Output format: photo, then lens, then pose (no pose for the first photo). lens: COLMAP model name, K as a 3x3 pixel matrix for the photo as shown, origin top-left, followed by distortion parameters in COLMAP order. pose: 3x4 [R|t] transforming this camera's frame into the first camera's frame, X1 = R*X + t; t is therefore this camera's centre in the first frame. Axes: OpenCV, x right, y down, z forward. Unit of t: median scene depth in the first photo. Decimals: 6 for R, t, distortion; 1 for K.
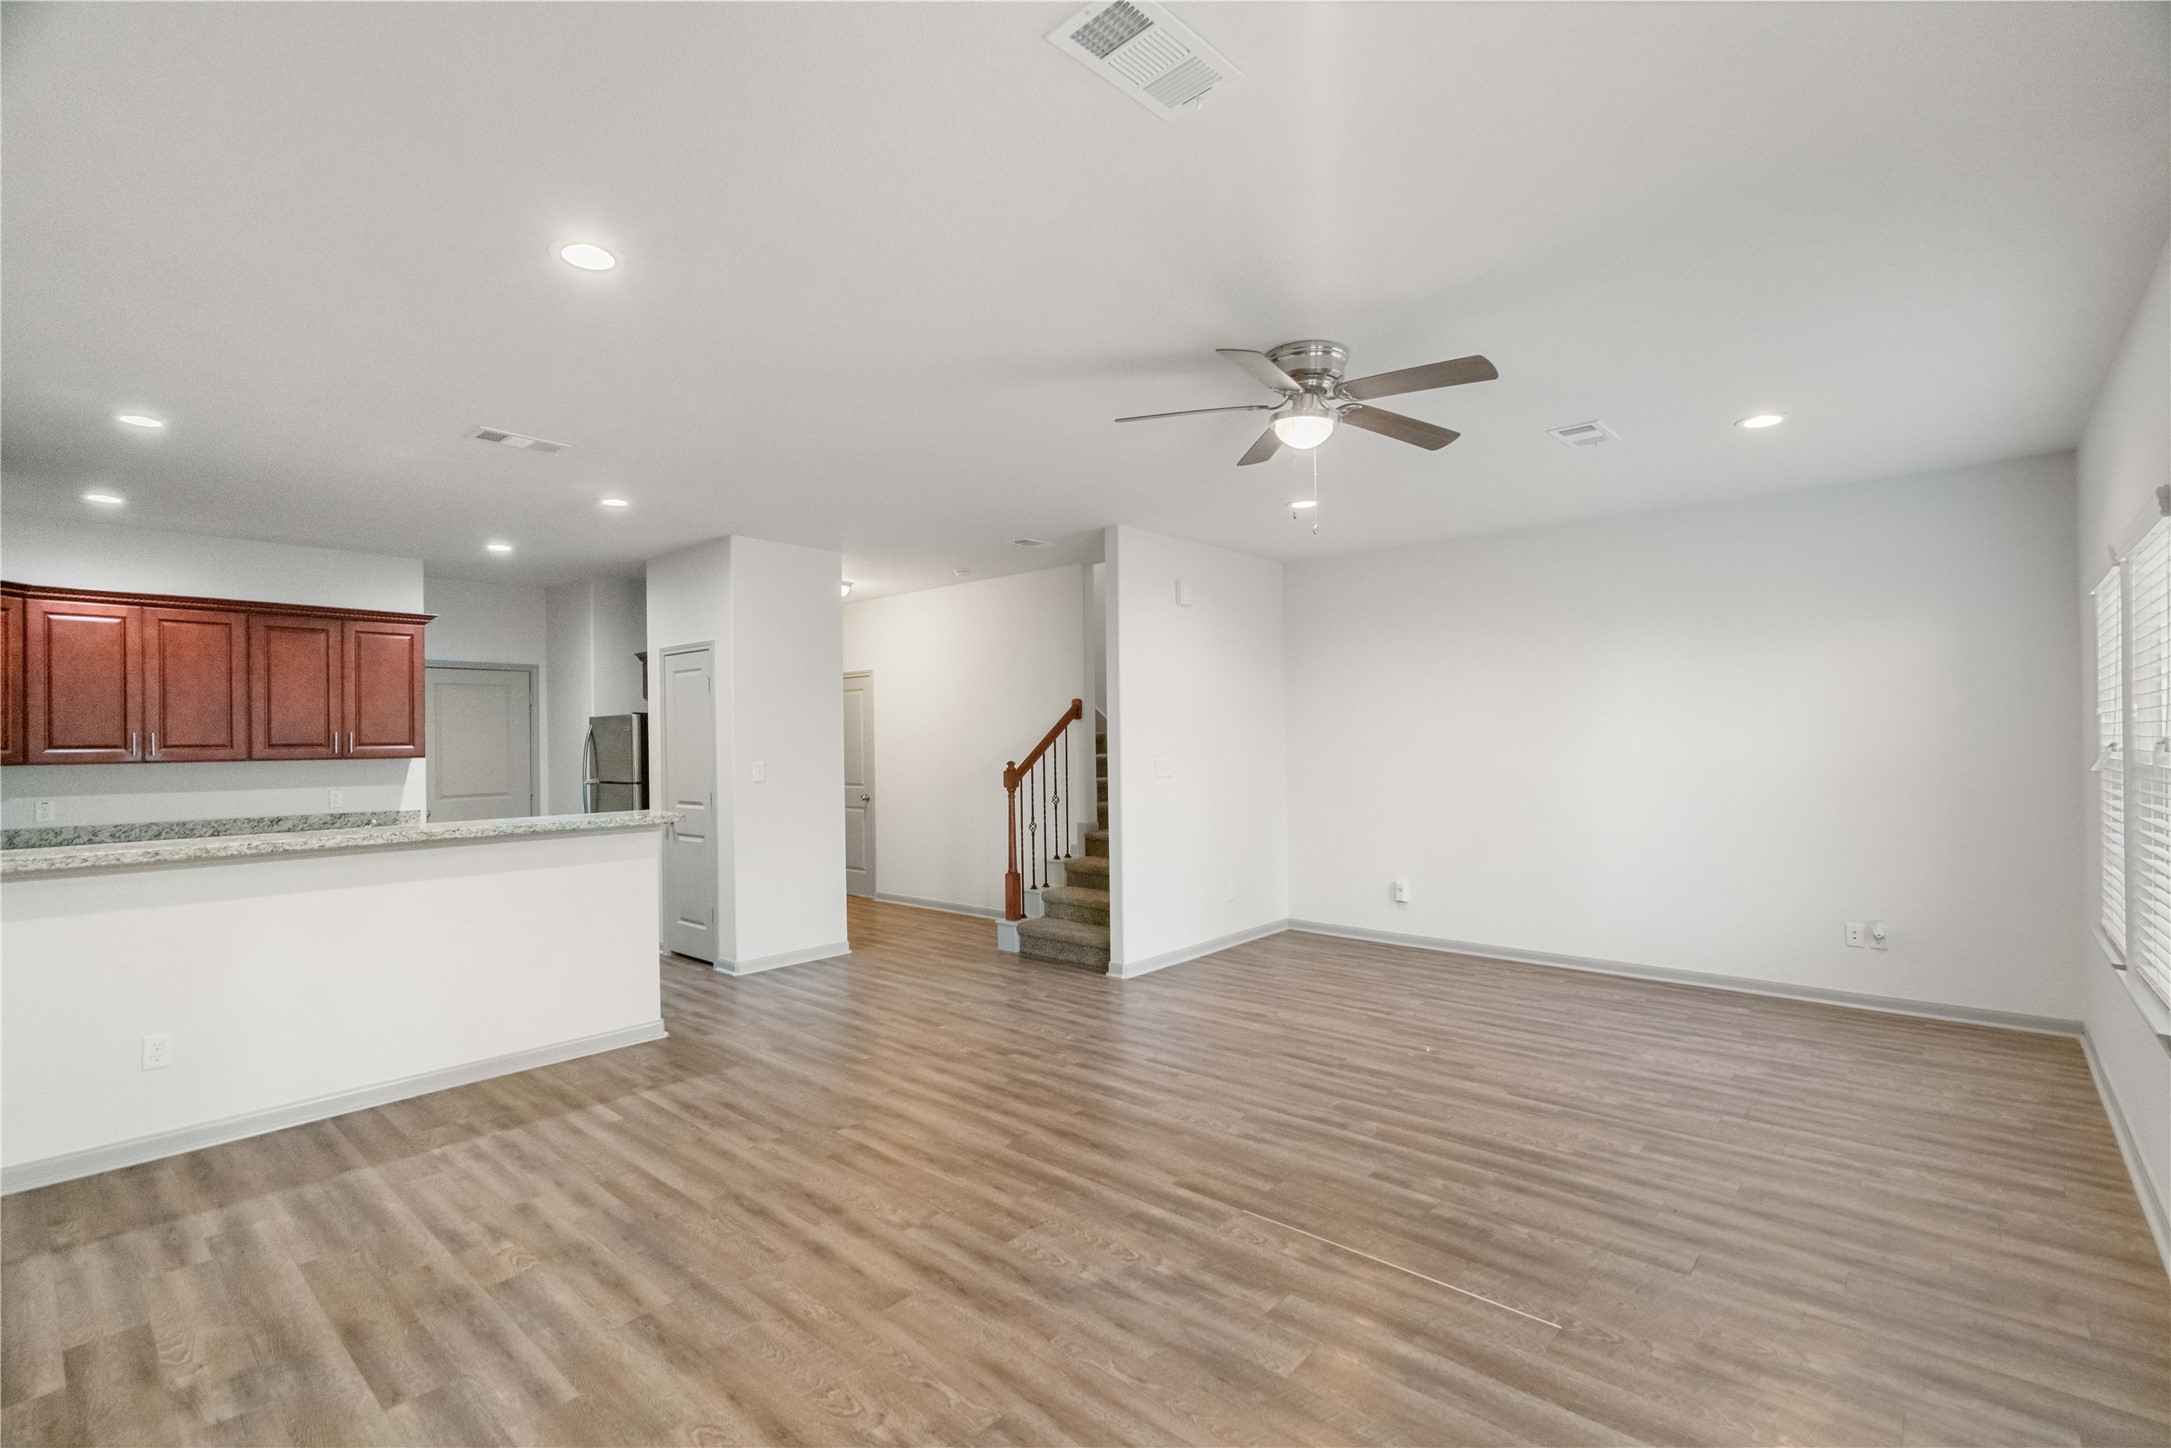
lens RADIAL K [[983.1, 0, 1088.0], [0, 983.1, 738.0], [0, 0, 1]] dist [-0.000093, 0.000884]
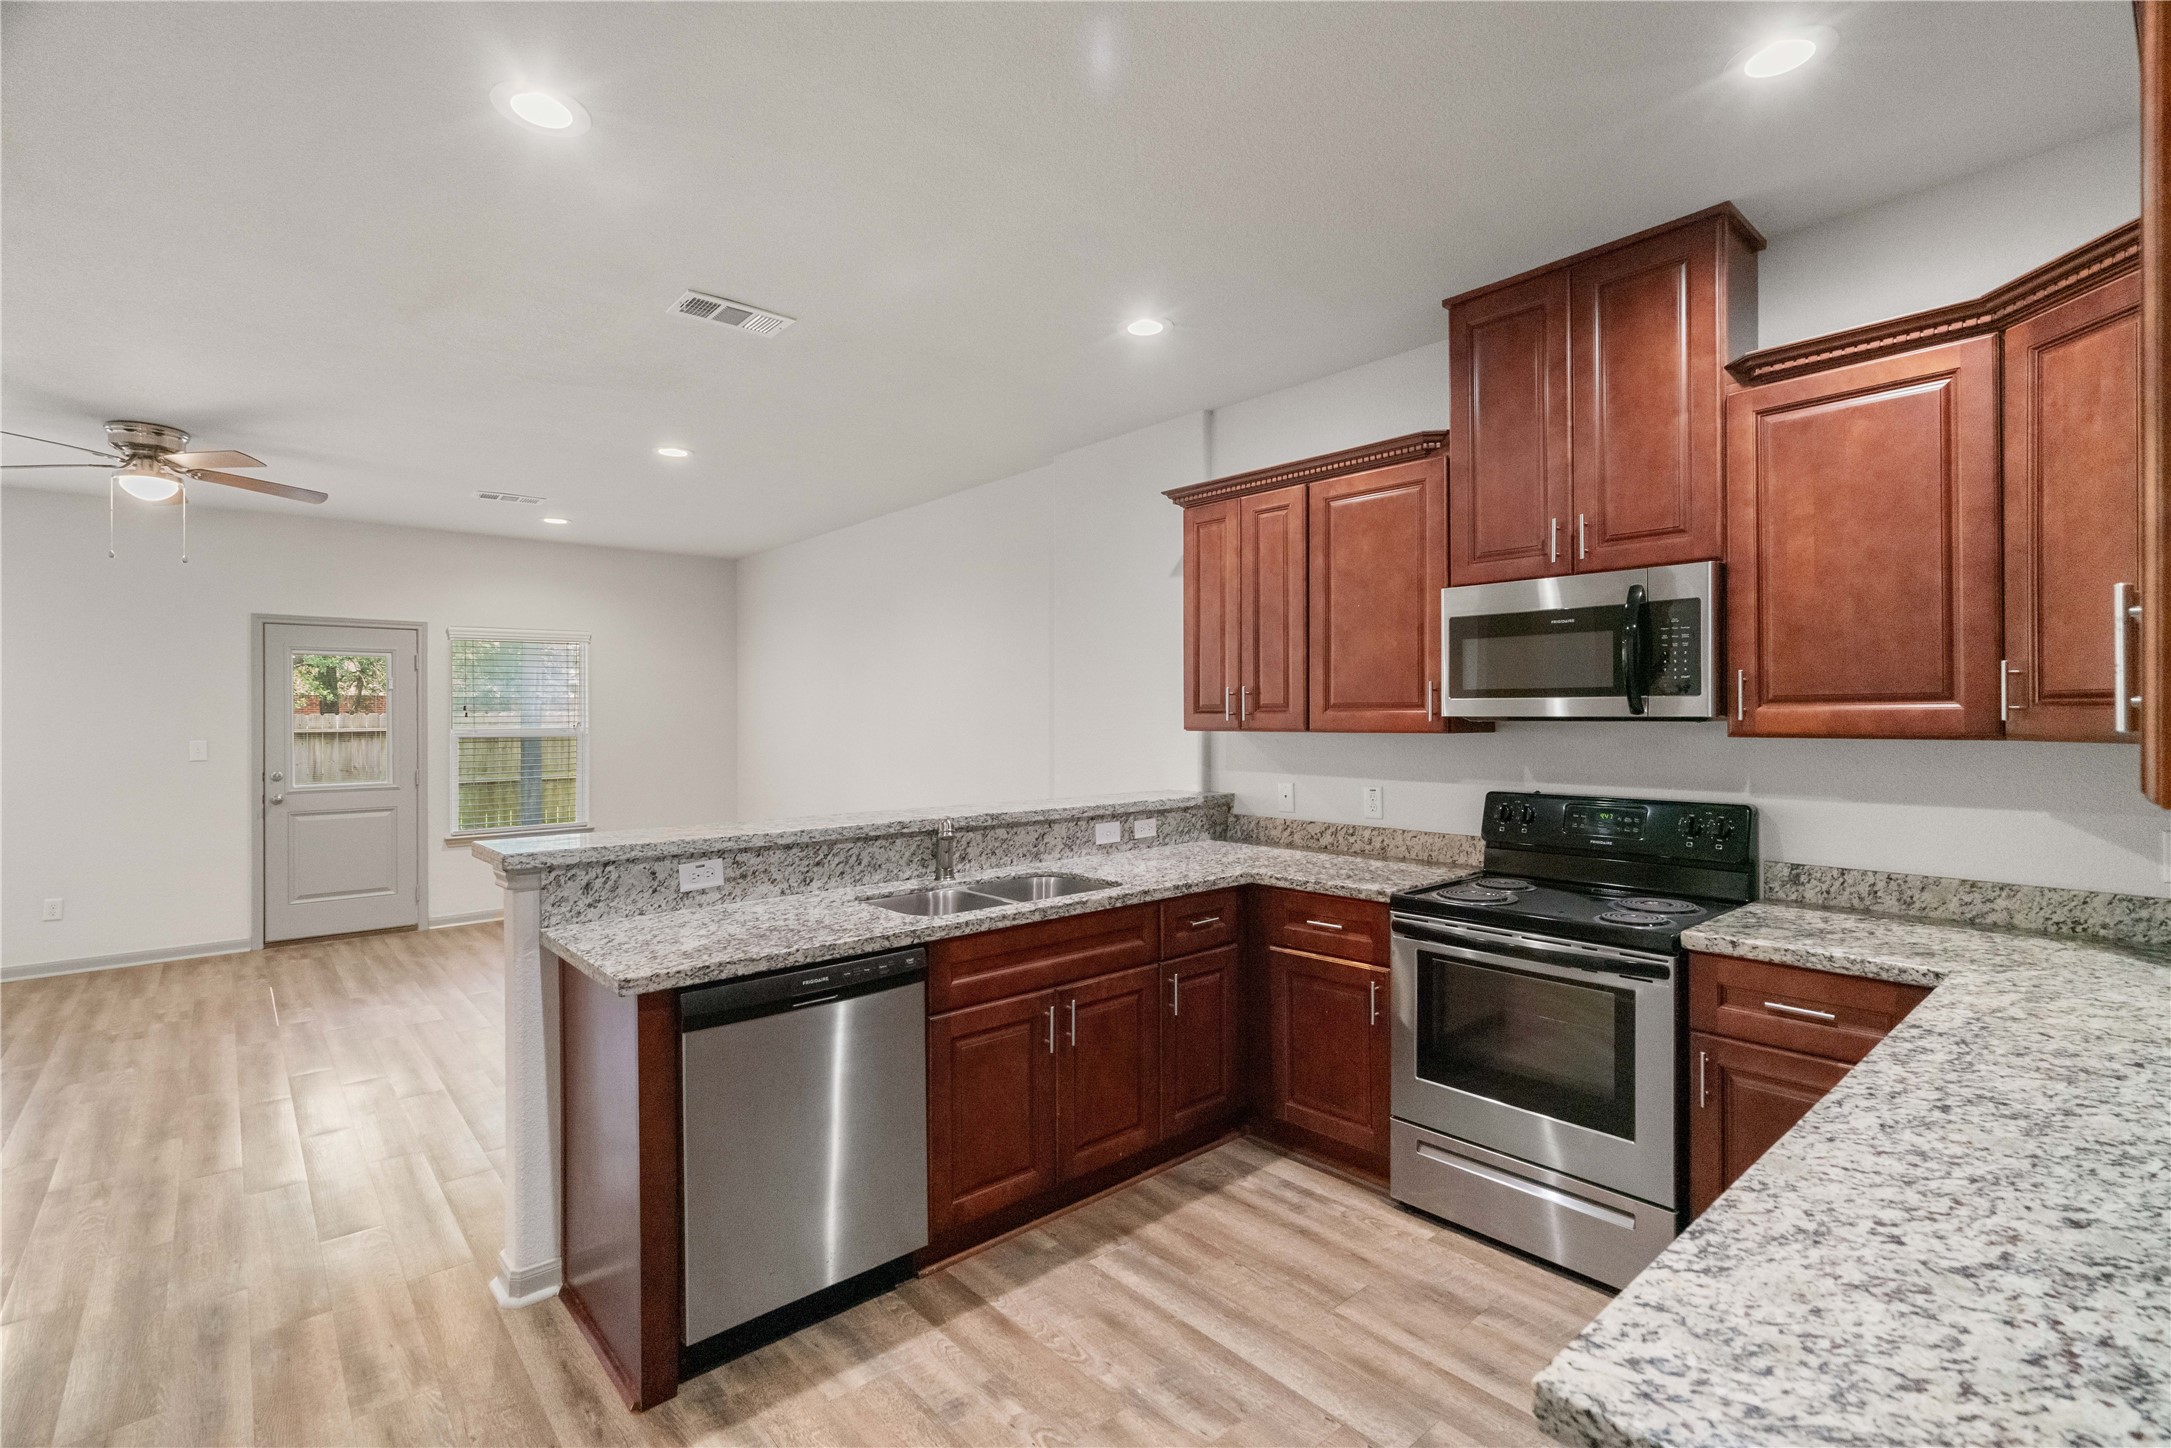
lens RADIAL K [[988.1, 0, 1085.5], [0, 988.1, 724.0], [0, 0, 1]] dist [0.001769, 0.000083]
pose [[-0.992370, 0.017247, 0.122079, -0.925670], [0.017891, 0.999831, 0.004186, 0.014975], [-0.121987, 0.006338, -0.992512, 1.696478]]
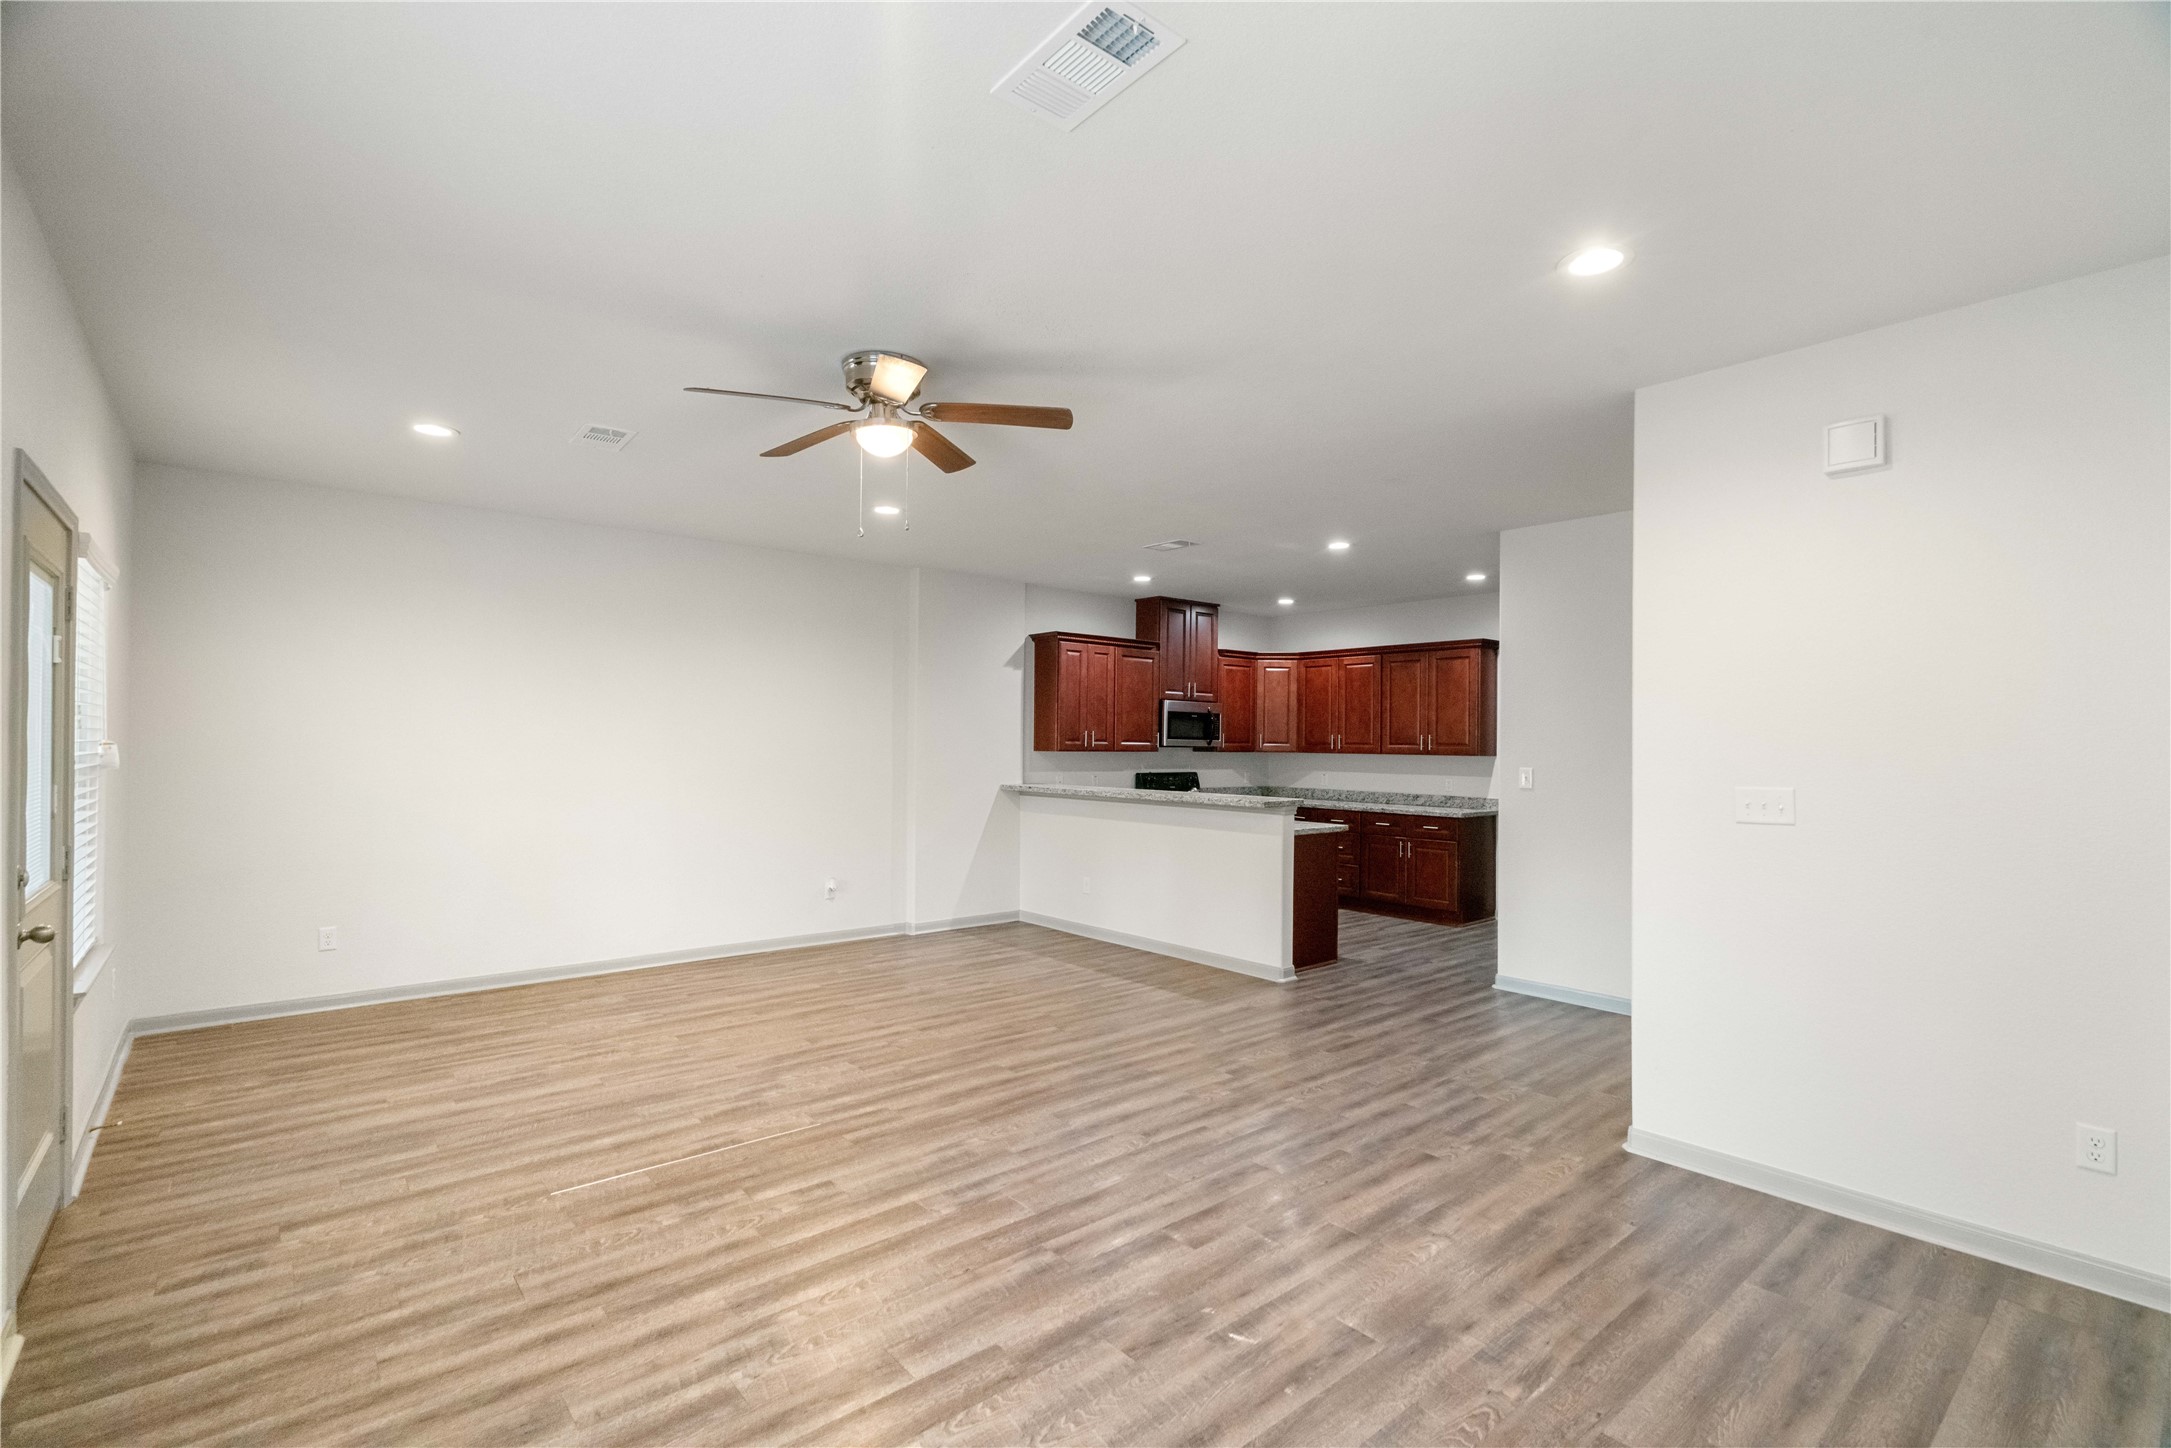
lens RADIAL K [[983.1, 0, 1088.0], [0, 983.1, 738.0], [0, 0, 1]] dist [-0.000093, 0.000884]
pose [[-0.135828, 0.004312, -0.990723, 0.946092], [-0.005485, 0.999972, 0.005104, -0.009034], [0.990717, 0.006127, -0.135800, 1.062477]]
